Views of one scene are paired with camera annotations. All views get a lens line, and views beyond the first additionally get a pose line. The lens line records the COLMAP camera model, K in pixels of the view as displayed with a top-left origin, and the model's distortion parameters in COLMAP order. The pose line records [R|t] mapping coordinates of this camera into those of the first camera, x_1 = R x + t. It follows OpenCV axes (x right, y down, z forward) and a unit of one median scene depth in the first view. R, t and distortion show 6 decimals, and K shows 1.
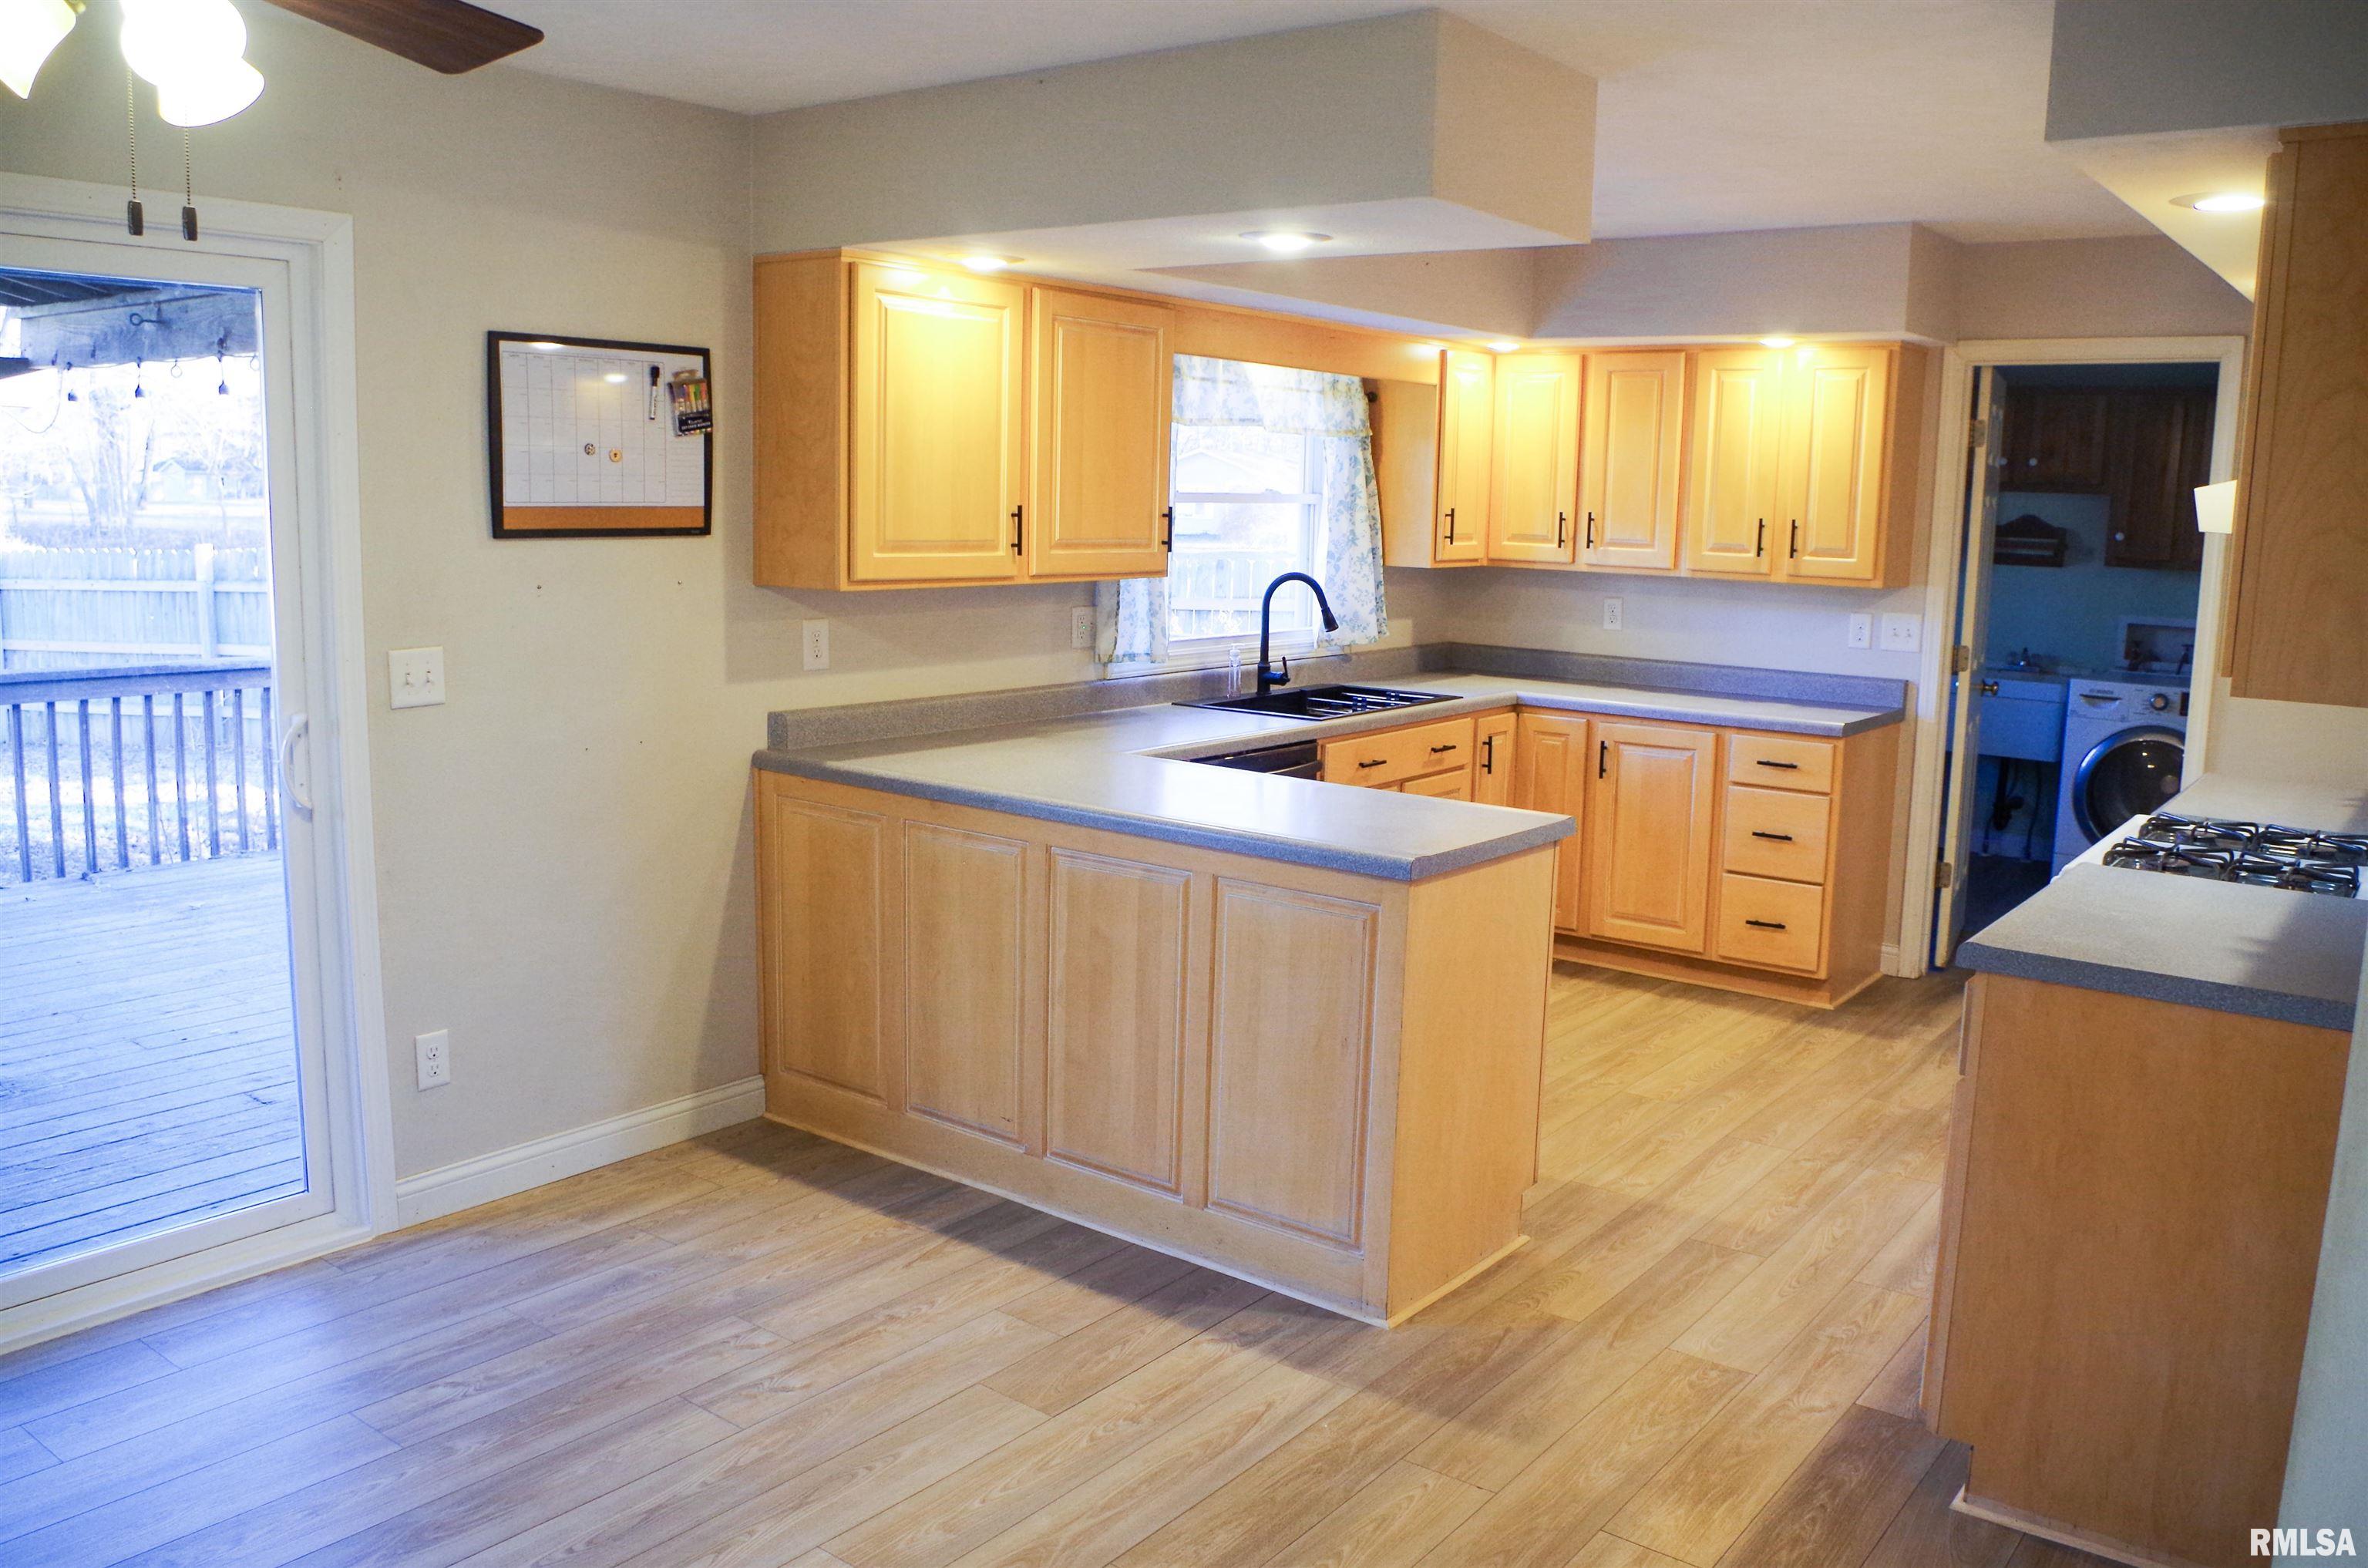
lens RADIAL K [[1837.1, 0, 1198.6], [0, 1837.1, 785.6], [0, 0, 1]] dist [-0.090383, 0.024446]
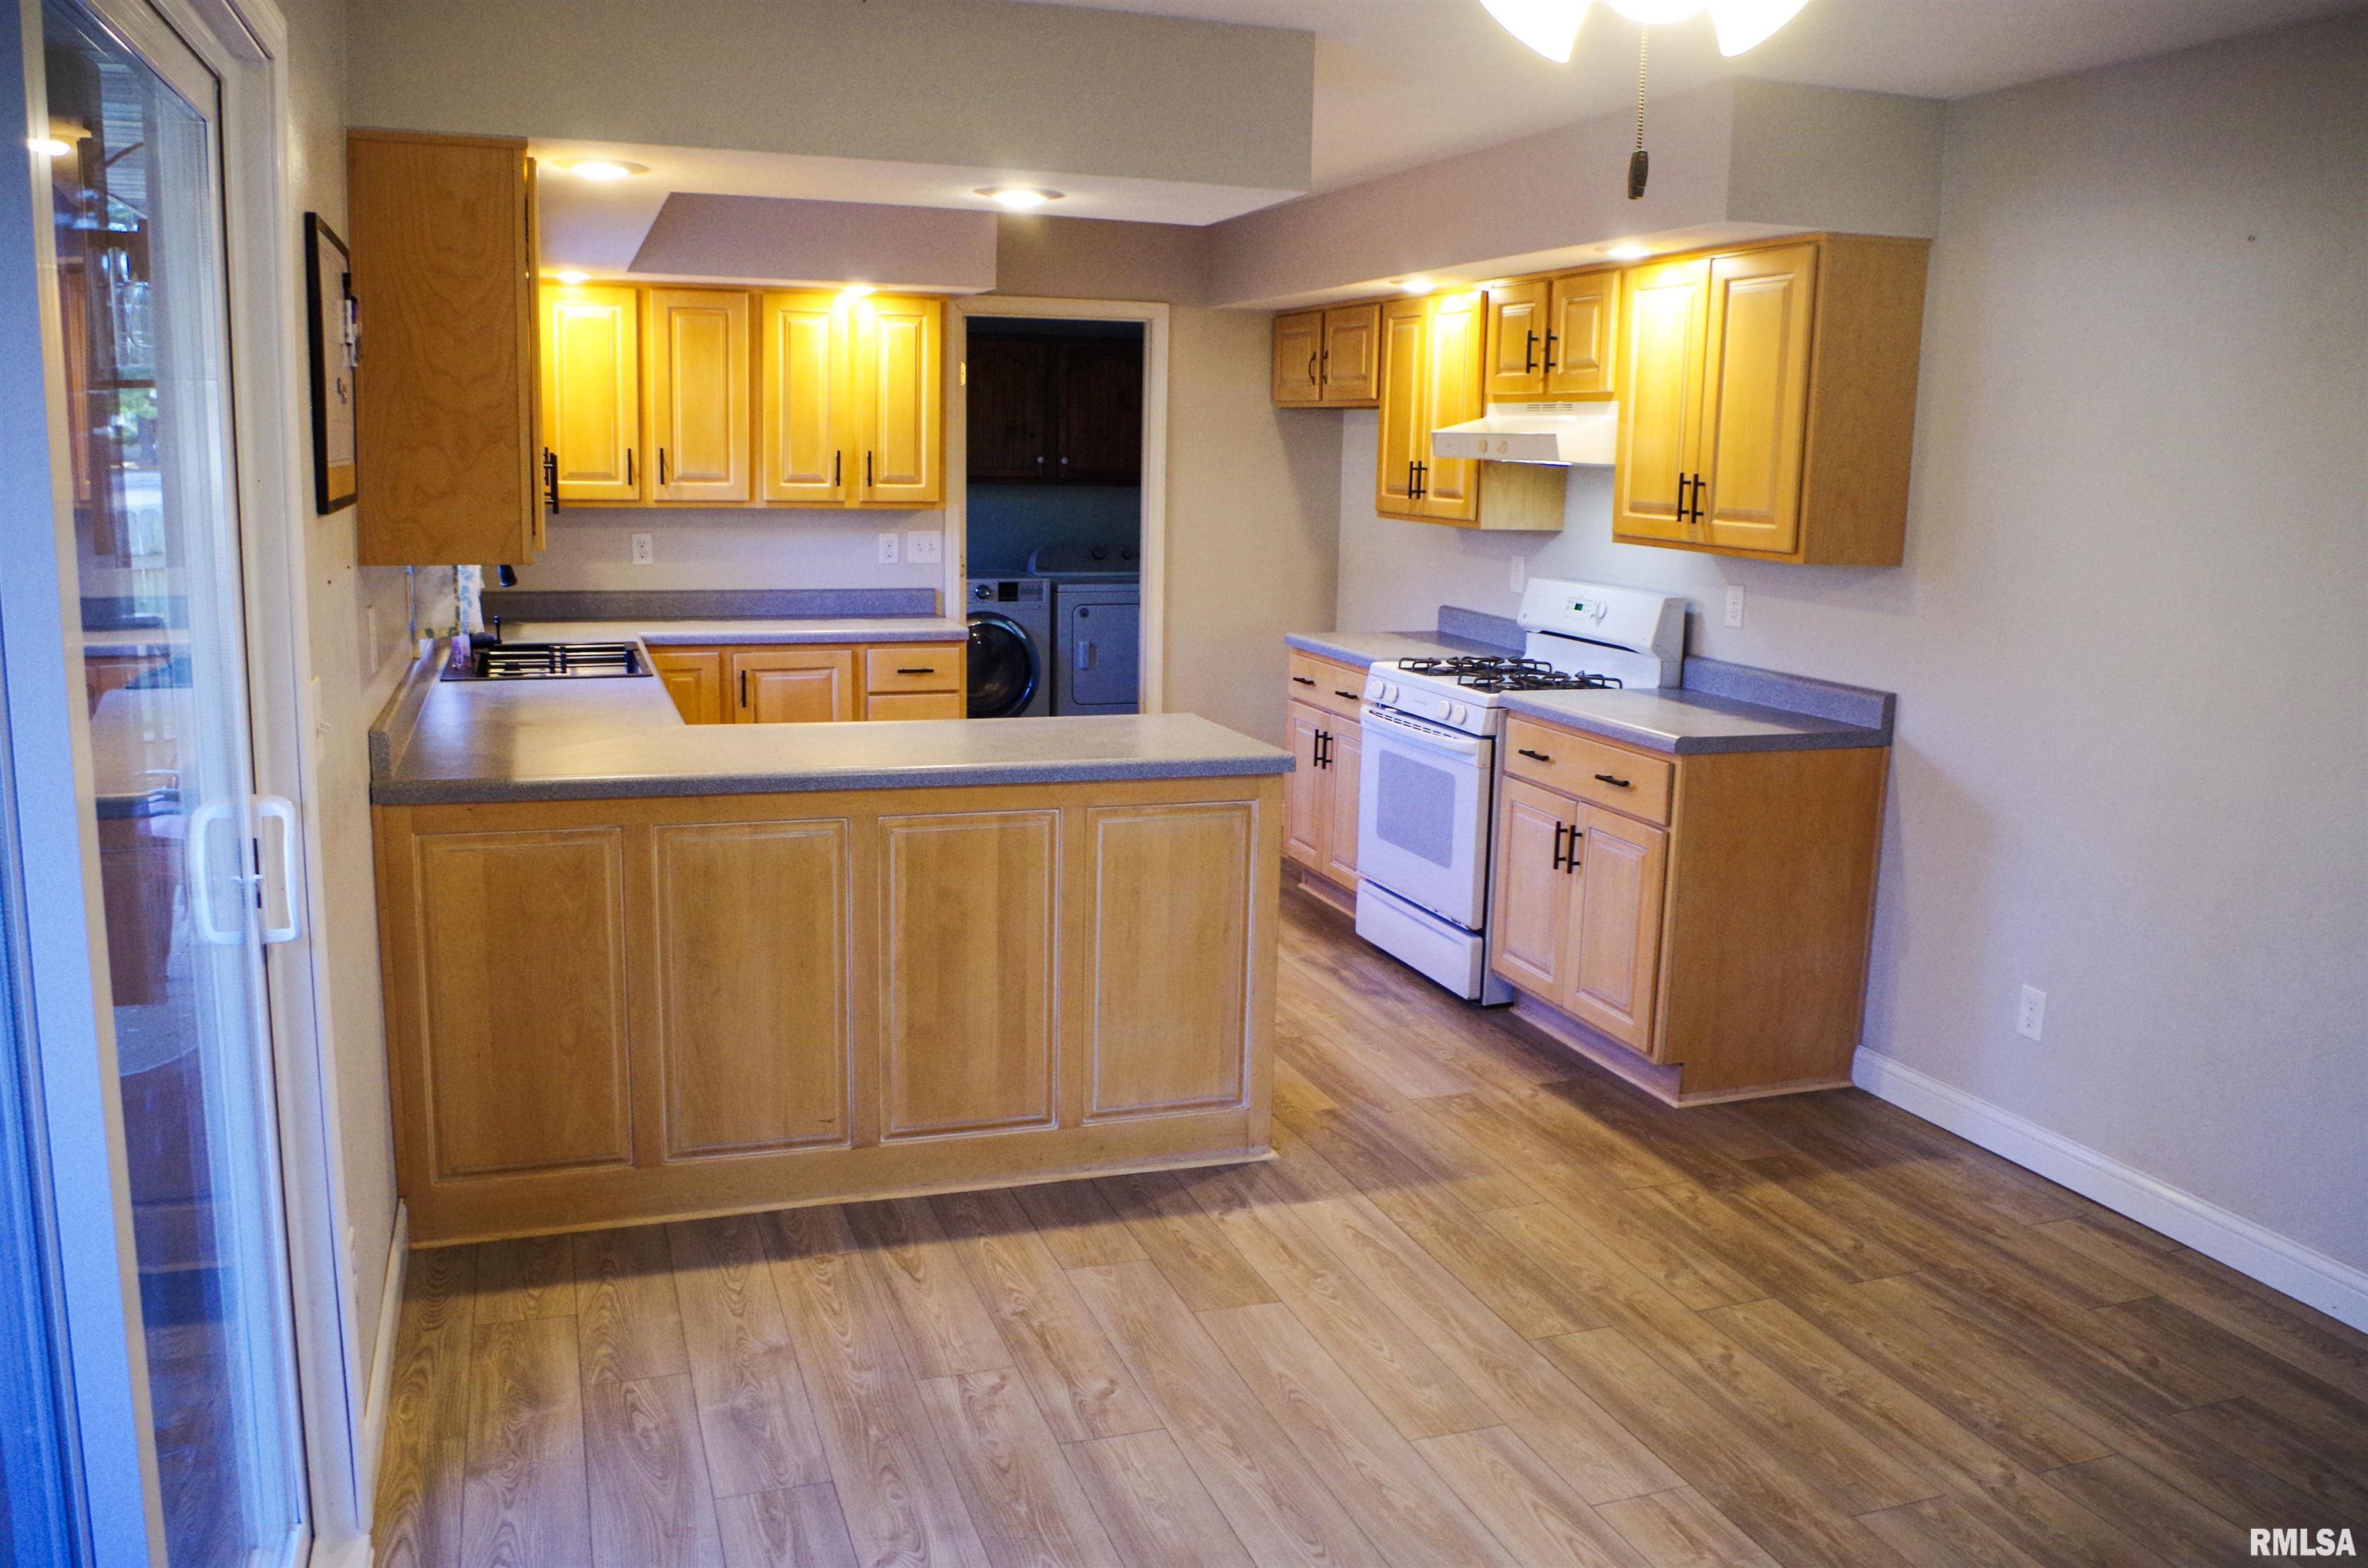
lens RADIAL K [[1837.1, 0, 1182.8], [0, 1837.1, 772.0], [0, 0, 1]] dist [-0.090383, 0.024446]
pose [[0.552781, -0.155420, 0.818705, -0.532604], [0.123568, 0.986880, 0.103915, -0.047848], [-0.824114, 0.043724, 0.564733, 0.232871]]
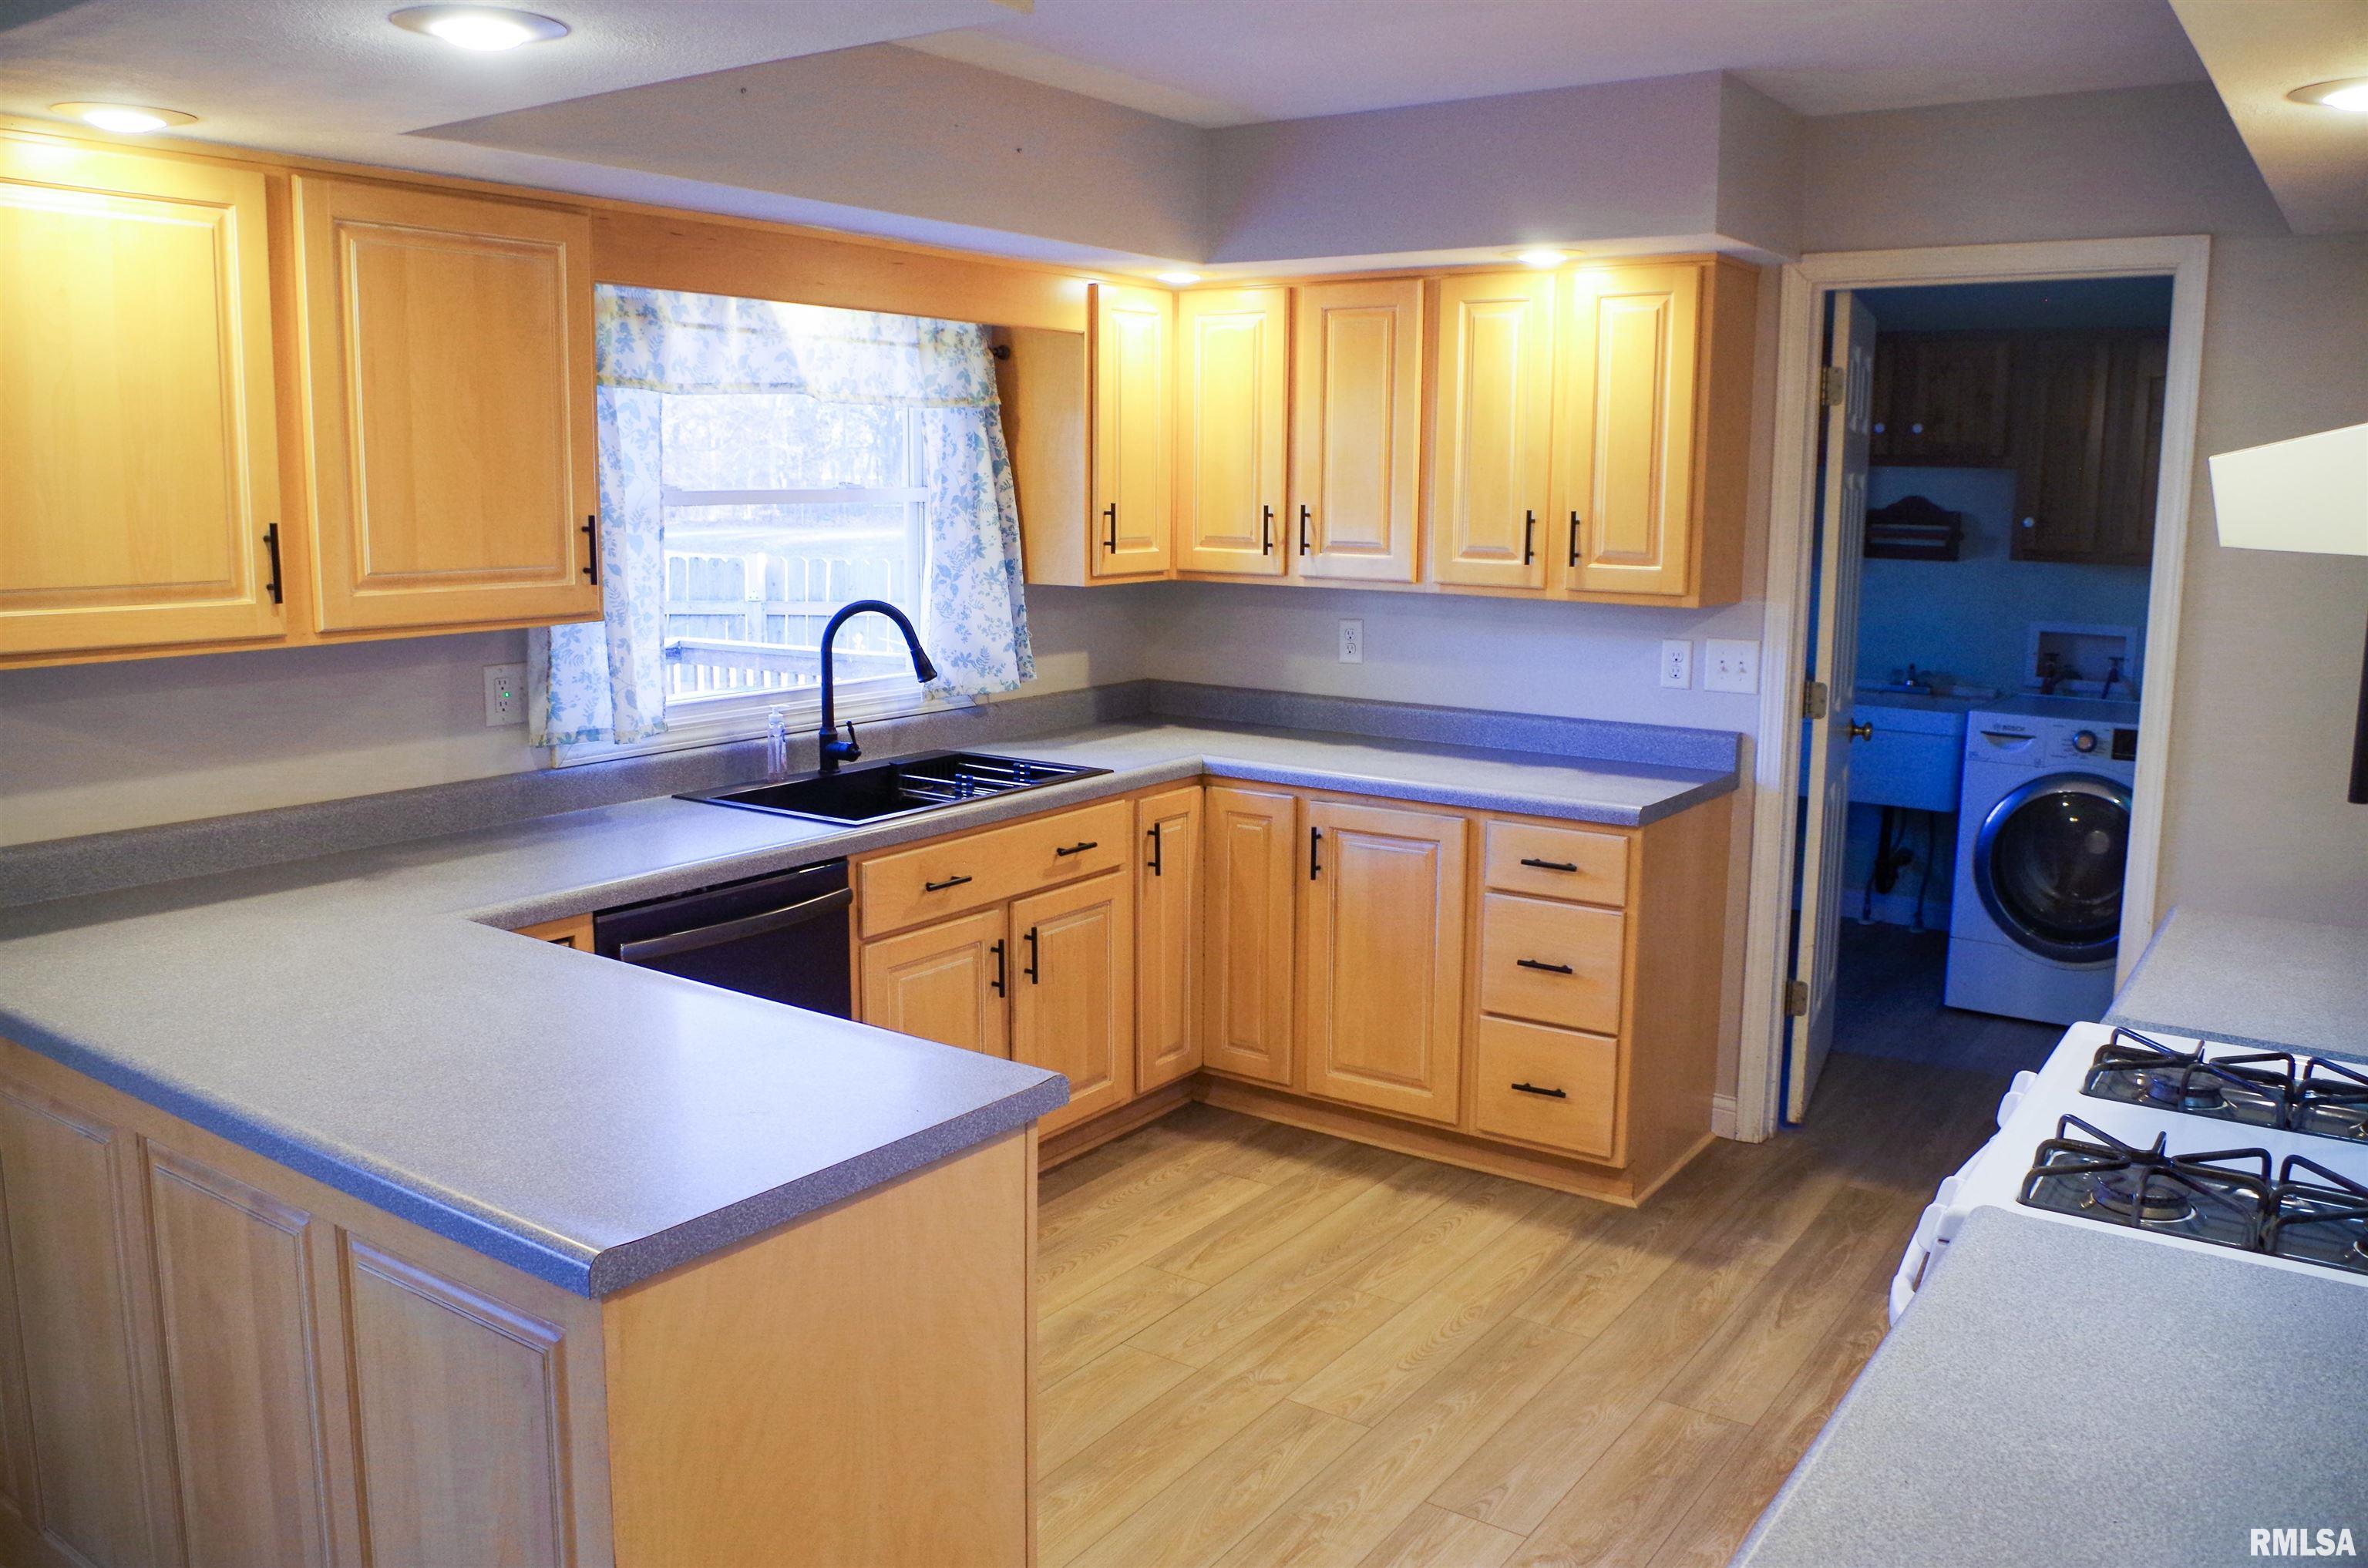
lens RADIAL K [[1837.1, 0, 1161.3], [0, 1837.1, 784.9], [0, 0, 1]] dist [-0.090383, 0.024446]
pose [[0.999446, -0.019394, 0.027056, 0.153116], [0.019194, 0.999787, 0.007620, -0.051120], [-0.027198, -0.007097, 0.999605, 0.308729]]
